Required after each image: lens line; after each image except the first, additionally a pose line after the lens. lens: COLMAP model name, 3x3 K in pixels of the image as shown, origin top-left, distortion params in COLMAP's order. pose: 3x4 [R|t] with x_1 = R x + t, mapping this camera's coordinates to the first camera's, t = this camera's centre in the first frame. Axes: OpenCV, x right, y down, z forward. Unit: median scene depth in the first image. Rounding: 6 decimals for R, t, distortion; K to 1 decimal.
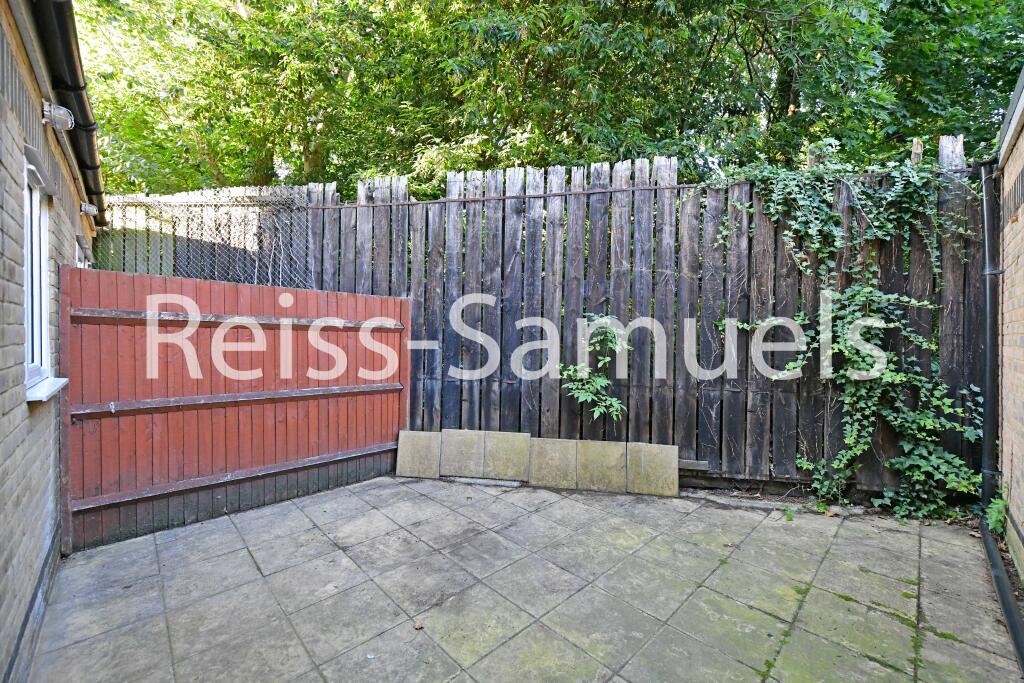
lens RADIAL K [[418.0, 0, 514.3], [0, 418.0, 335.5], [0, 0, 1]] dist [0.015235, -0.000251]
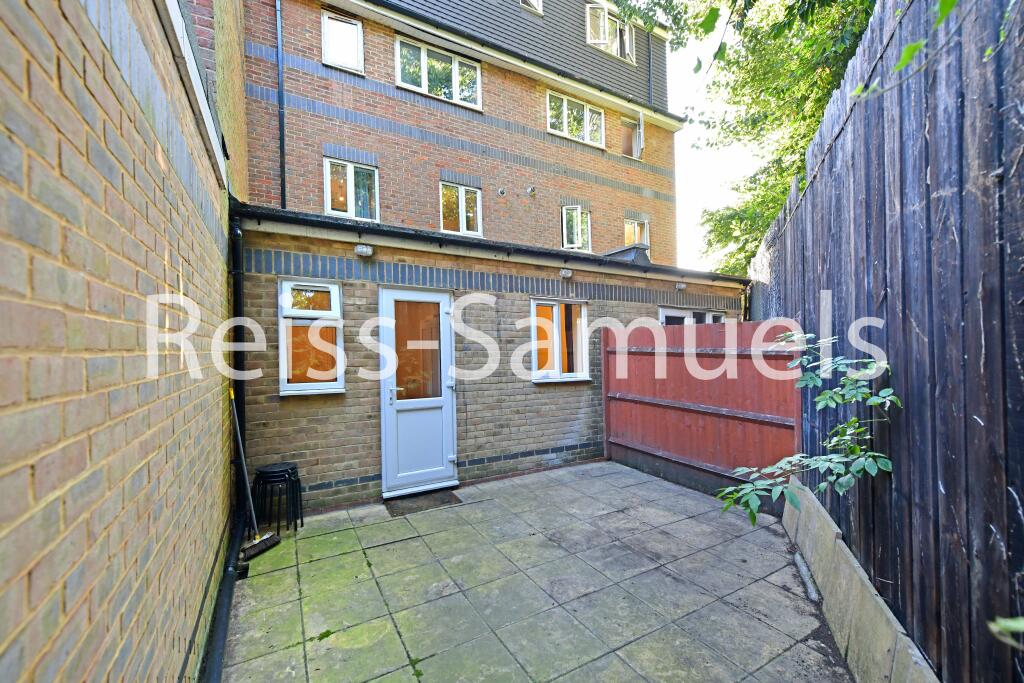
lens RADIAL K [[418.0, 0, 513.7], [0, 418.0, 349.4], [0, 0, 1]] dist [0.015235, -0.000251]
pose [[-0.233639, -0.007727, -0.972293, 0.951295], [-0.013658, 0.999896, -0.004664, -0.021239], [0.972228, 0.012190, -0.233720, 0.883409]]
